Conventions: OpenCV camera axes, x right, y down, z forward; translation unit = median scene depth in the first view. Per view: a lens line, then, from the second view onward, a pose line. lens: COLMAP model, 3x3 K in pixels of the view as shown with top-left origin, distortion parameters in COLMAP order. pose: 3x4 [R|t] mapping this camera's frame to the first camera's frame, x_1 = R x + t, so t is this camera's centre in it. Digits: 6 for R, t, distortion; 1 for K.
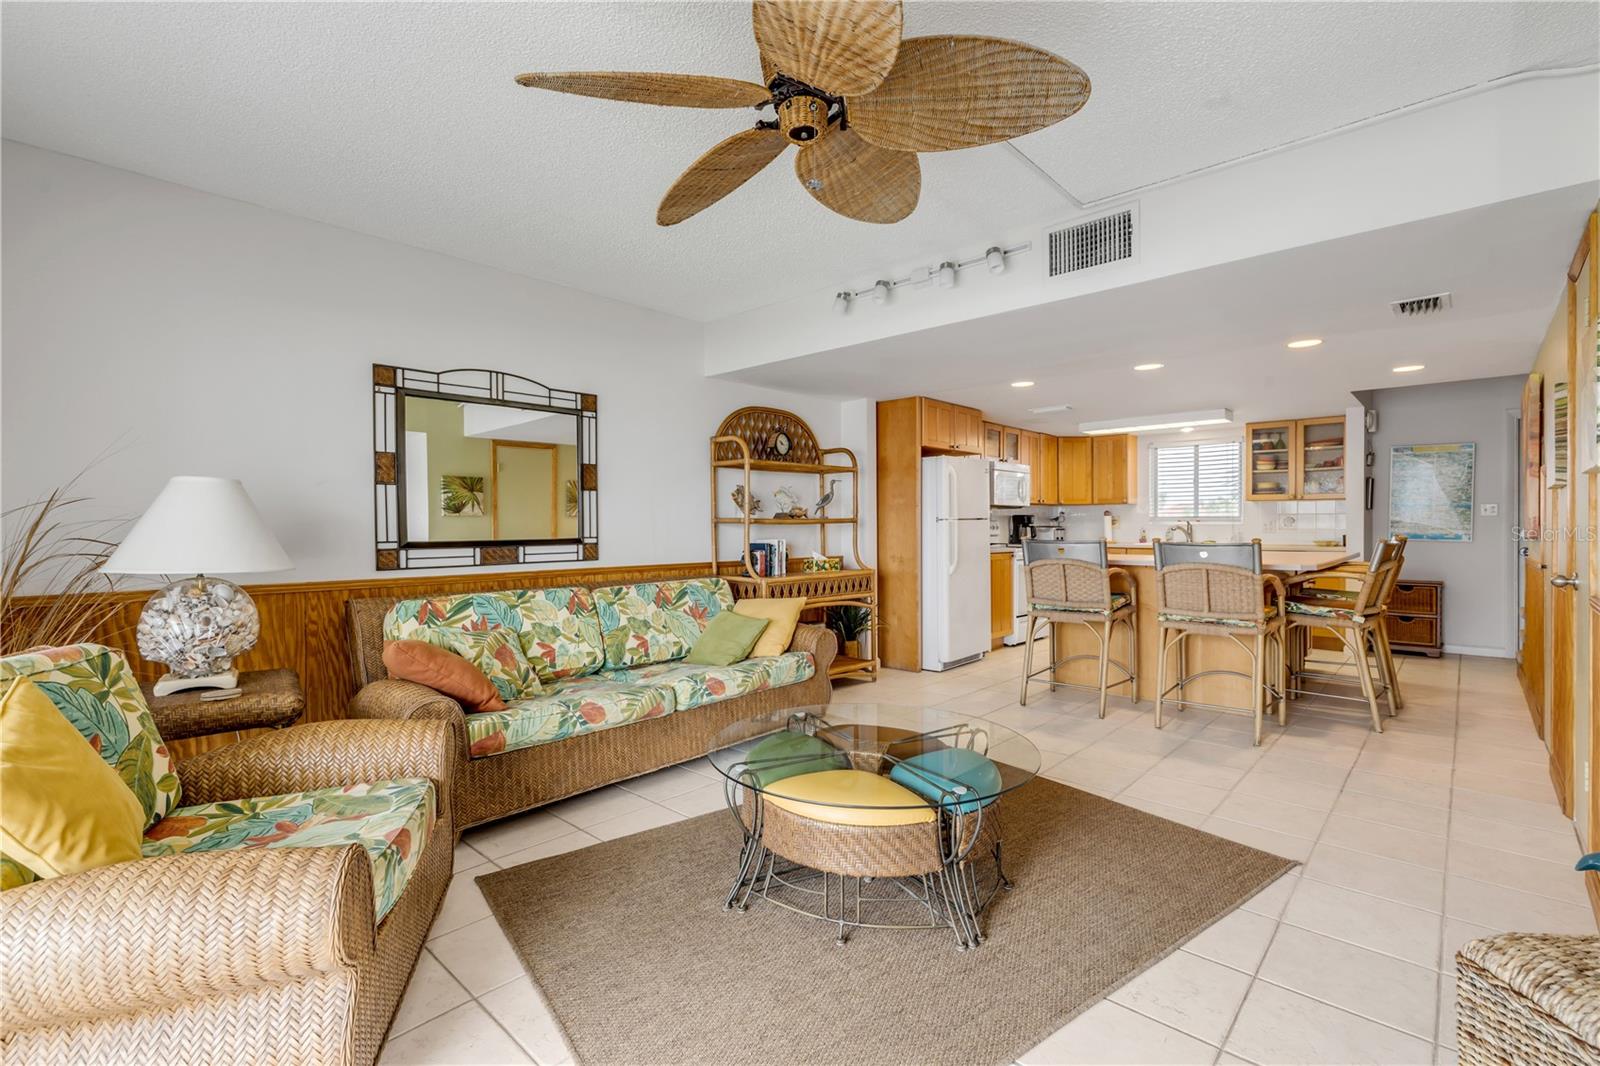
lens RADIAL K [[729.0, 0, 795.1], [0, 729.0, 530.4], [0, 0, 1]] dist [0.008153, -0.002034]
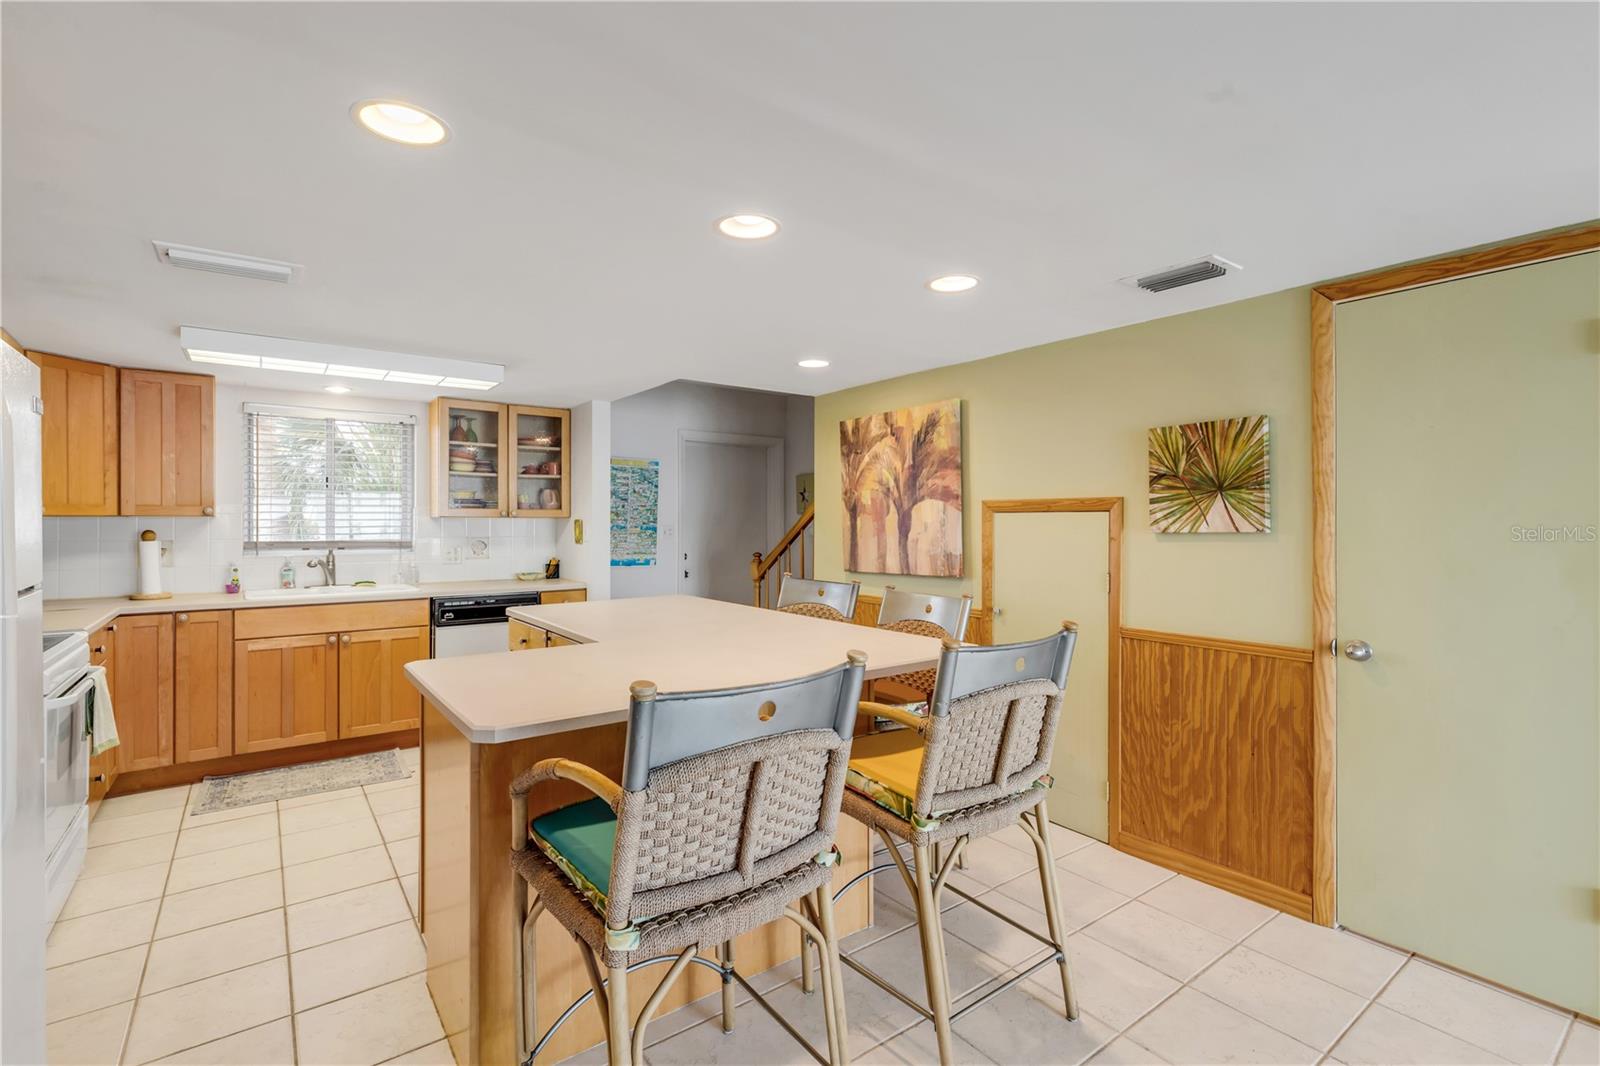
lens RADIAL K [[729.0, 0, 801.2], [0, 729.0, 525.3], [0, 0, 1]] dist [0.008153, -0.002034]
pose [[0.183675, -0.000099, 0.982987, 0.062062], [0.006515, 0.999978, -0.001116, -0.043307], [-0.982966, 0.006609, 0.183671, 0.810443]]
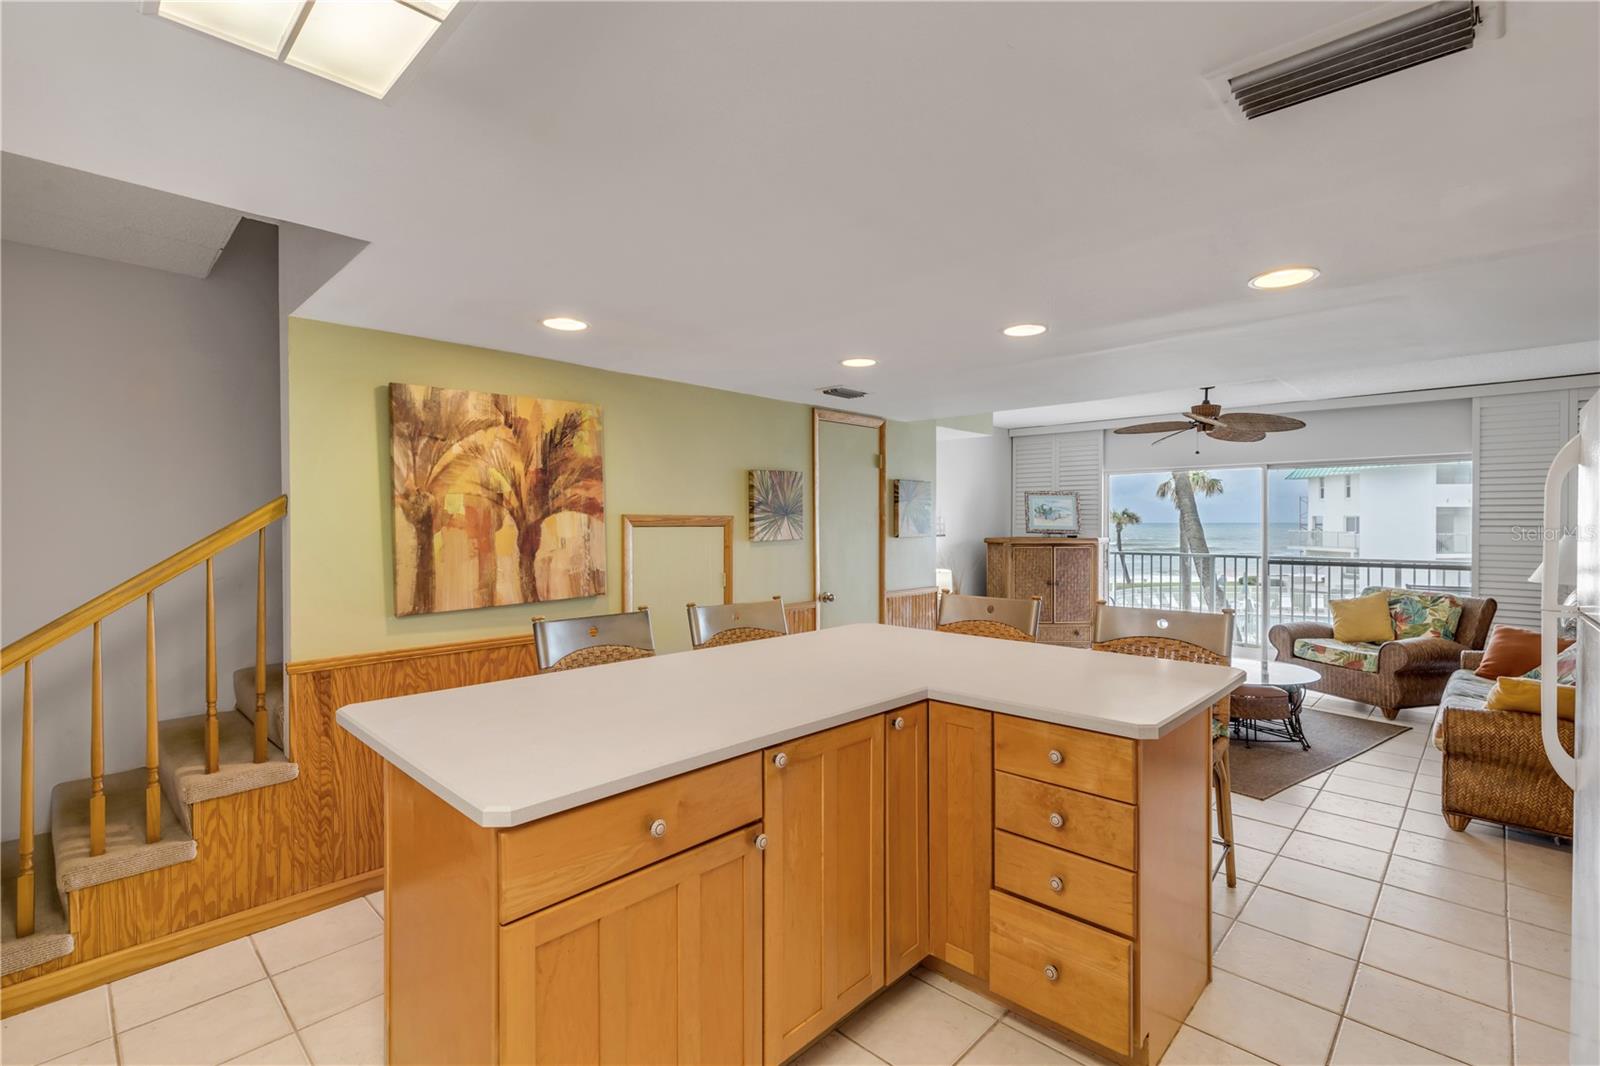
lens RADIAL K [[729.0, 0, 794.6], [0, 729.0, 528.4], [0, 0, 1]] dist [0.008153, -0.002034]
pose [[-0.999823, 0.004184, 0.018323, 0.603182], [0.004494, 0.999847, 0.016898, -0.064589], [-0.018250, 0.016978, -0.999689, 1.464477]]
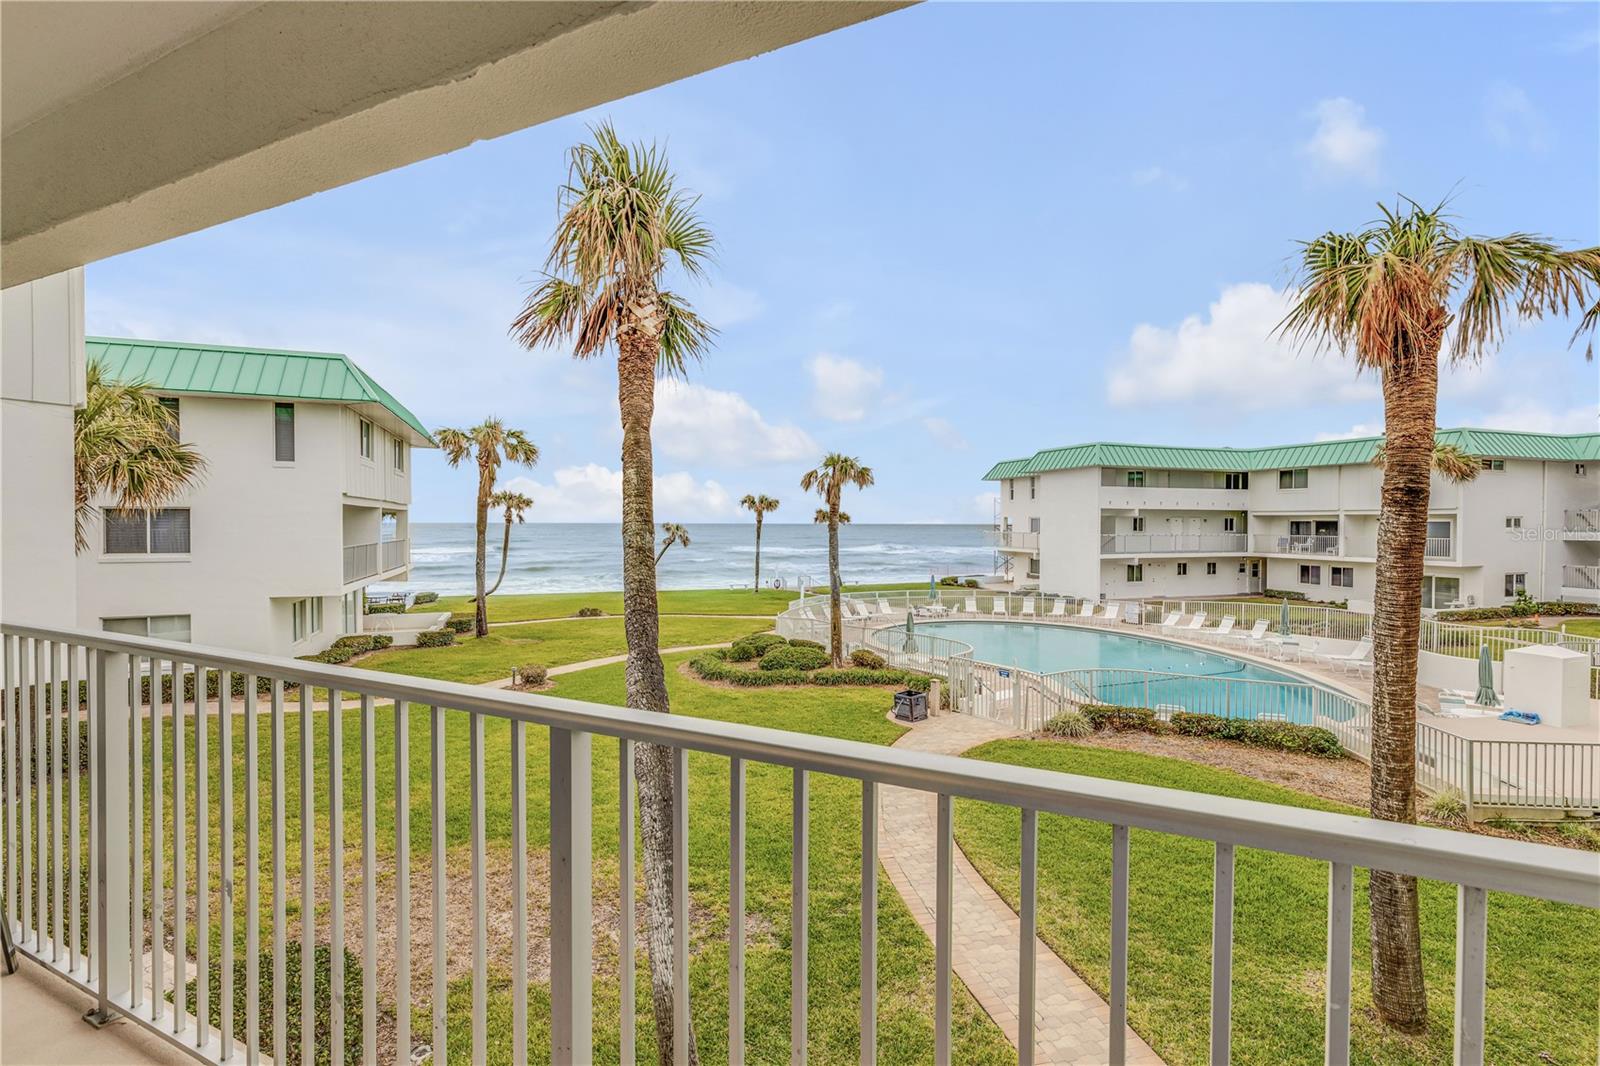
lens RADIAL K [[729.0, 0, 796.4], [0, 729.0, 535.0], [0, 0, 1]] dist [0.008153, -0.002034]
pose [[-0.957516, 0.003289, -0.288362, -0.590072], [-0.004568, 0.999637, 0.026570, -0.038459], [0.288345, 0.026759, -0.957153, 0.223852]]
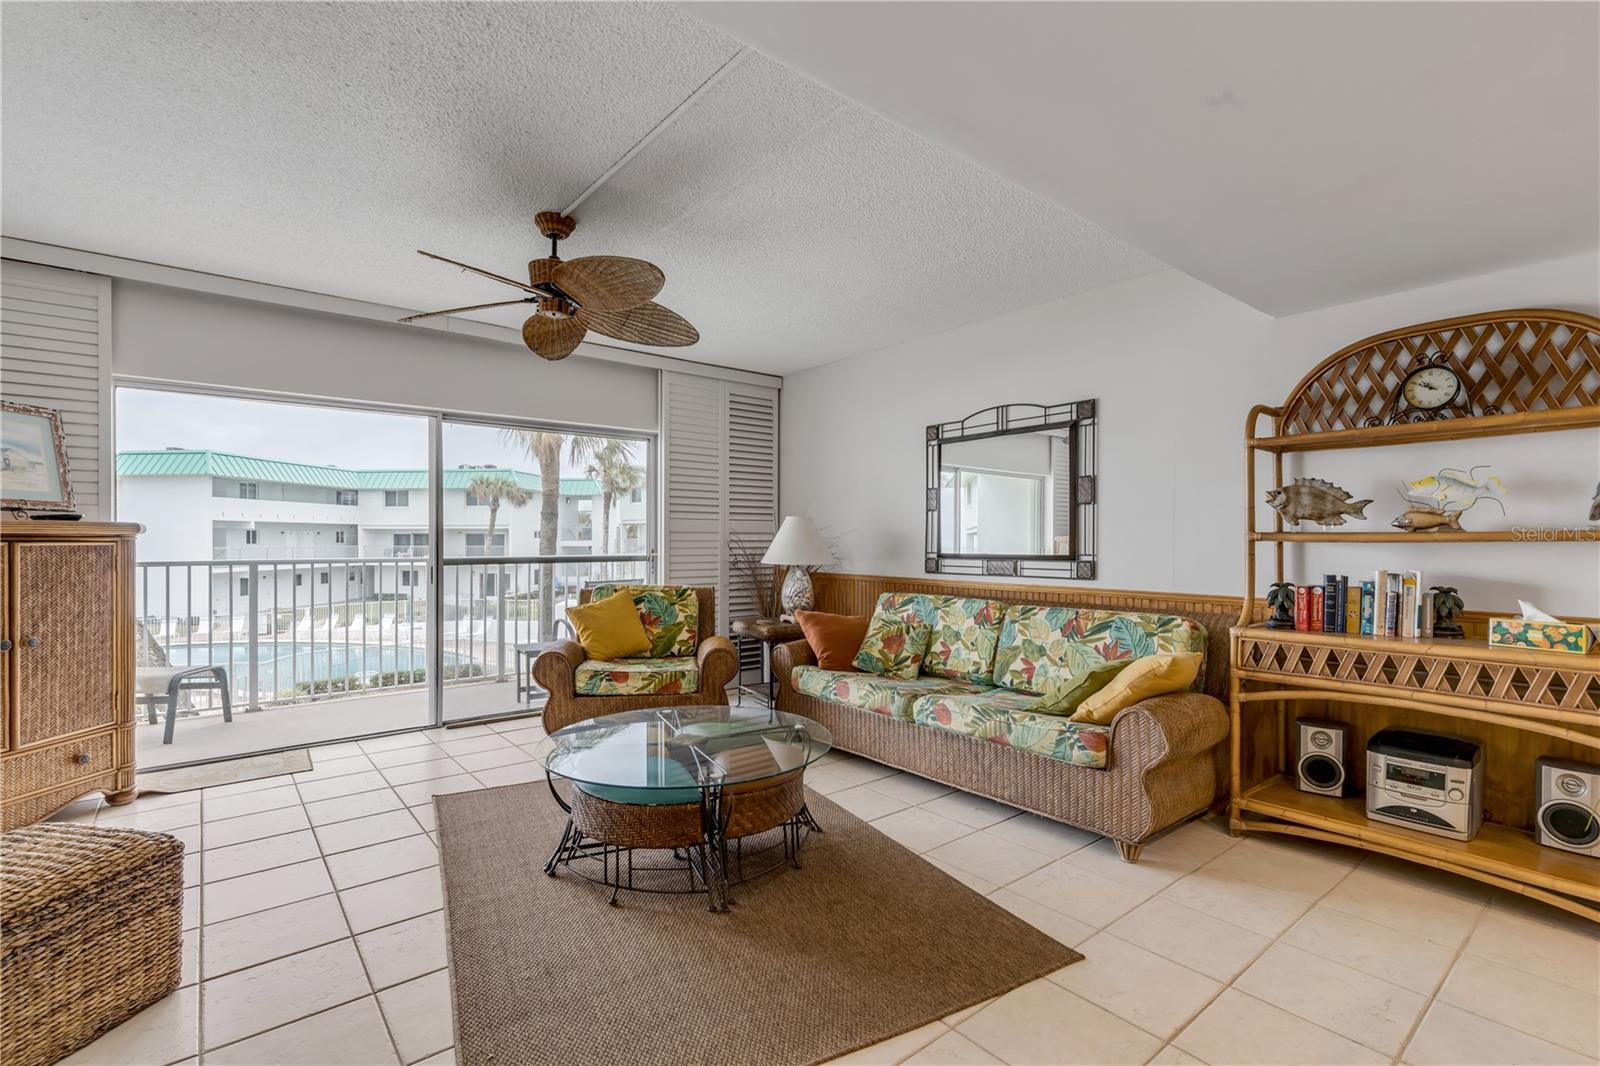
lens RADIAL K [[729.0, 0, 800.5], [0, 729.0, 543.2], [0, 0, 1]] dist [0.008153, -0.002034]
pose [[-0.138707, 0.008688, -0.990295, 0.568631], [-0.006836, 0.999929, 0.009730, -0.009690], [0.990310, 0.008120, -0.138638, 0.634788]]
